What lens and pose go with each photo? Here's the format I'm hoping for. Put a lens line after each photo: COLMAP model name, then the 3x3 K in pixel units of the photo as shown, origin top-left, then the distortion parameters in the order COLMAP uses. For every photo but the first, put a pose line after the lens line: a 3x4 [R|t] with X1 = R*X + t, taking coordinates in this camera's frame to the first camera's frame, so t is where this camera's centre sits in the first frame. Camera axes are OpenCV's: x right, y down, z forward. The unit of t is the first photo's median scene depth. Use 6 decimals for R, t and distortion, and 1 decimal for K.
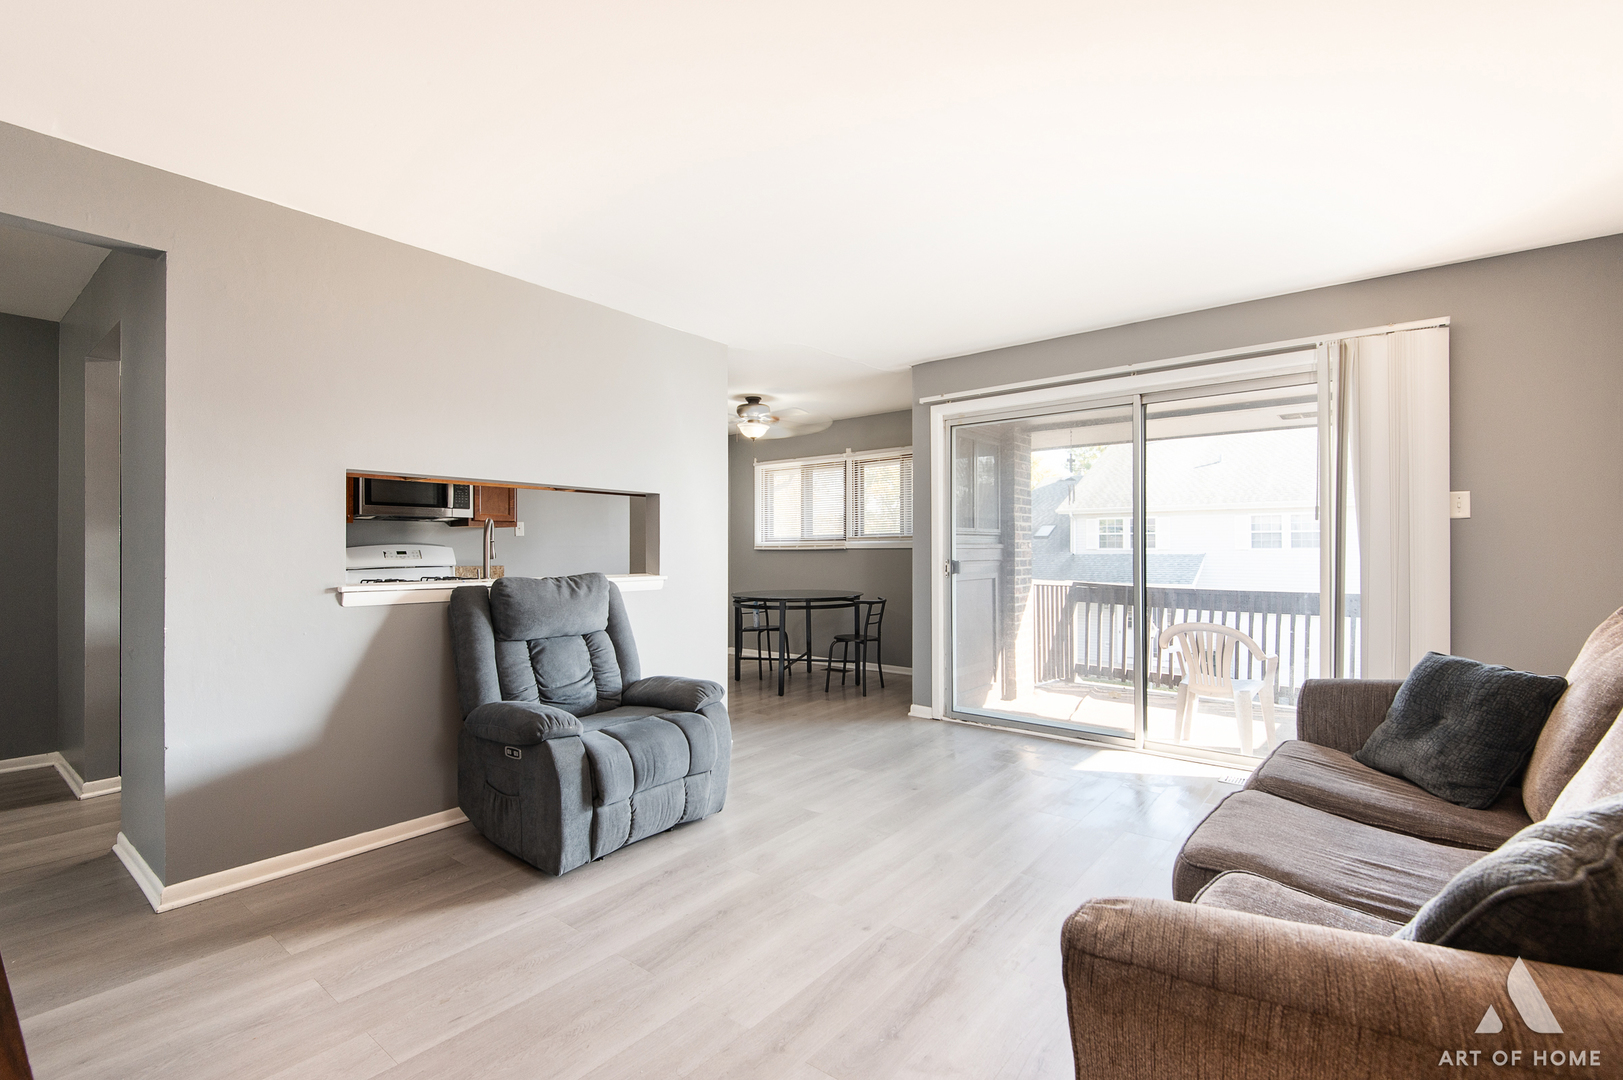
lens RADIAL K [[731.8, 0, 804.3], [0, 731.8, 549.8], [0, 0, 1]] dist [0.017311, -0.004721]
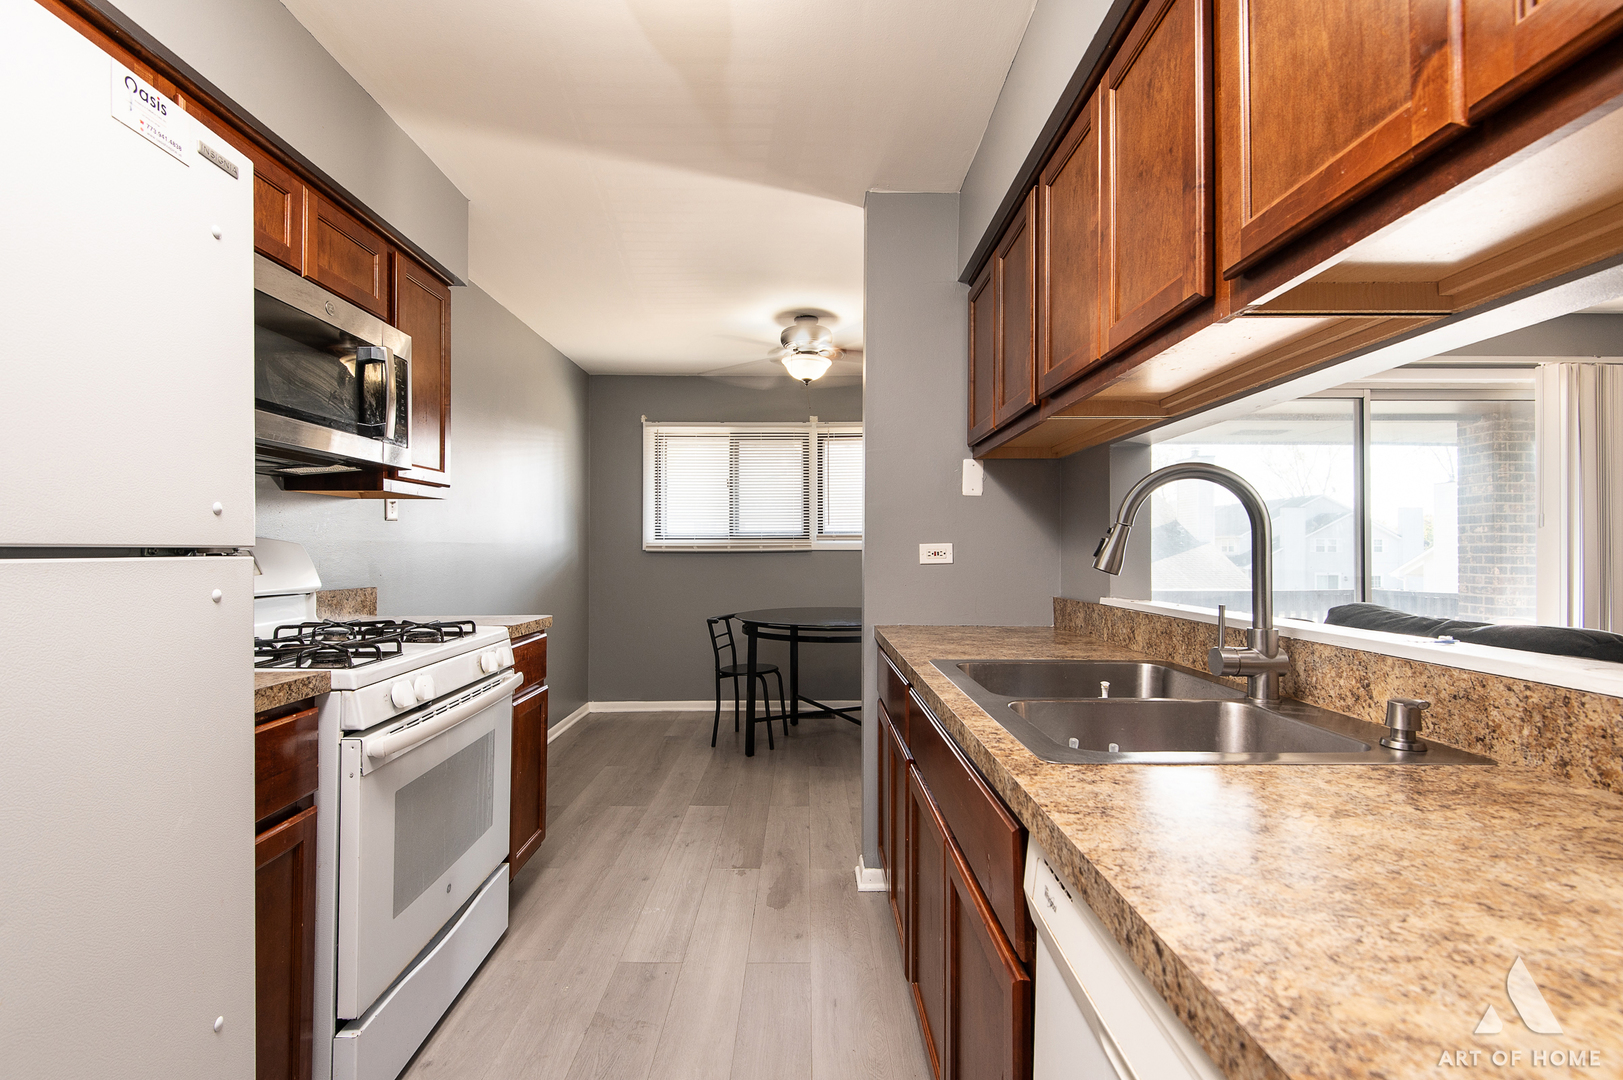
lens RADIAL K [[731.8, 0, 810.5], [0, 731.8, 544.3], [0, 0, 1]] dist [0.017311, -0.004721]
pose [[0.766372, 0.012755, 0.642270, -0.415526], [-0.002969, 0.999863, -0.016314, 0.003864], [-0.642390, 0.010595, 0.766305, 0.430108]]
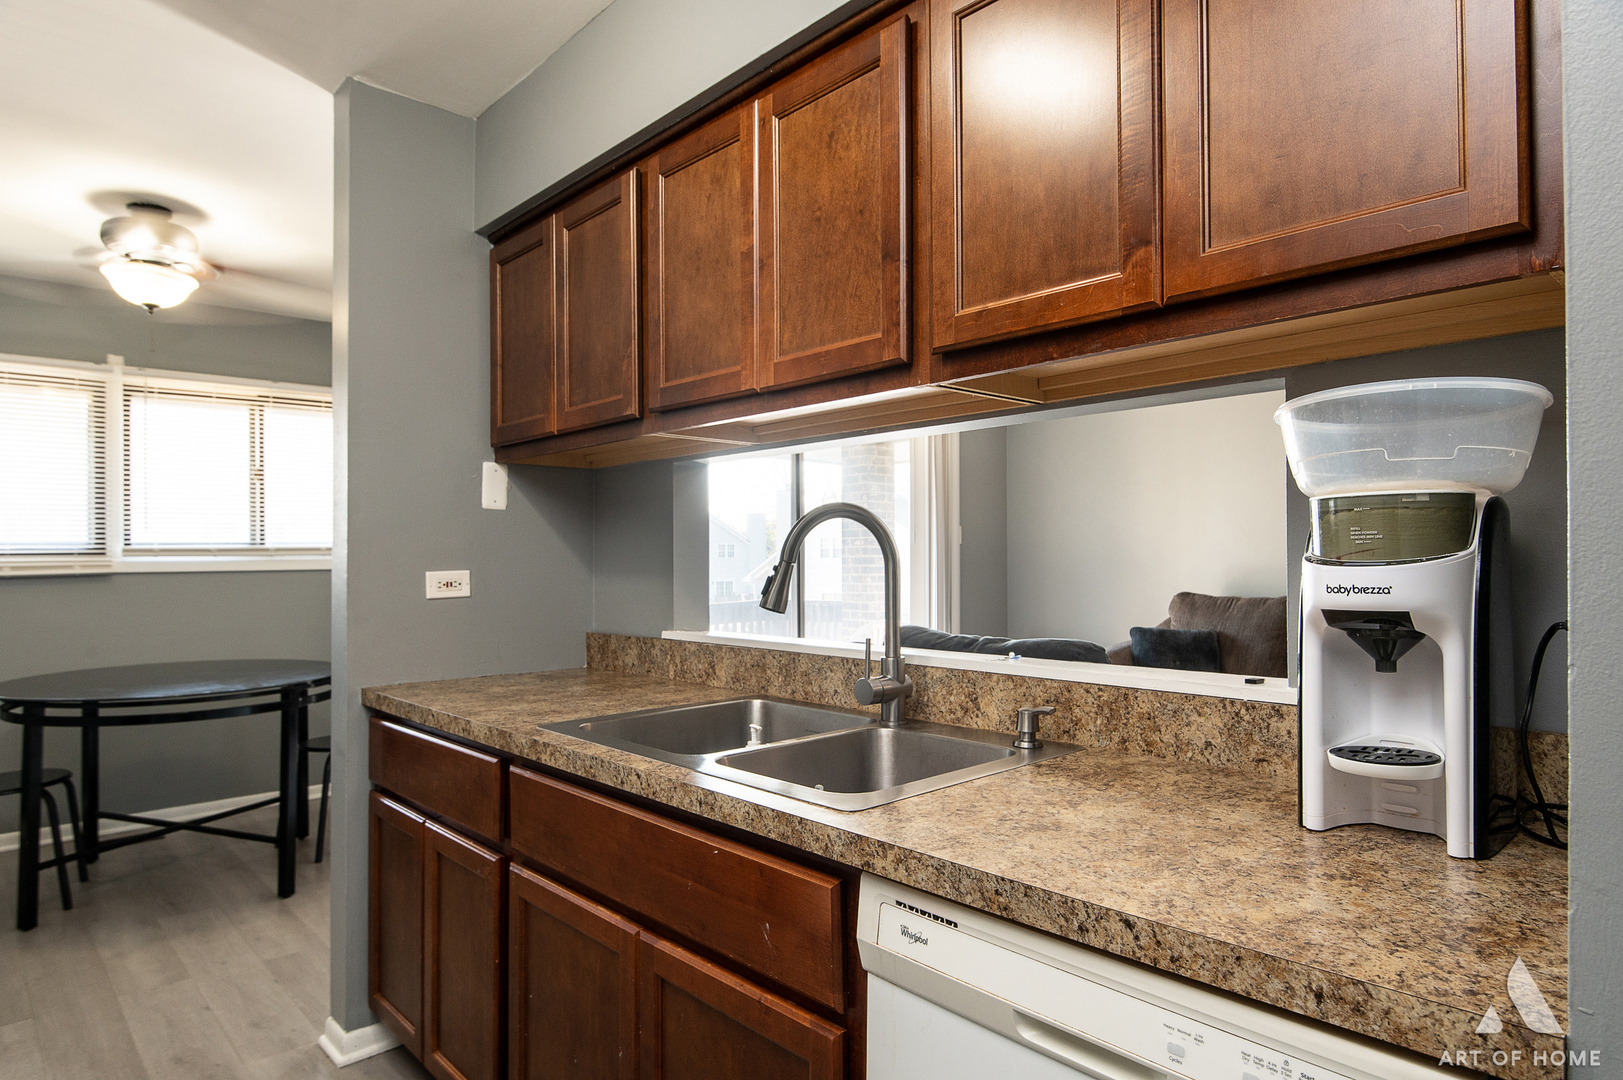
lens RADIAL K [[935.9, 0, 809.9], [0, 935.9, 547.4], [0, 0, 1]] dist [0.023195, -0.005912]
pose [[0.133016, 0.014500, 0.991008, -0.466846], [0.009809, 0.999825, -0.015945, -0.004431], [-0.991065, 0.011842, 0.132851, 0.485711]]
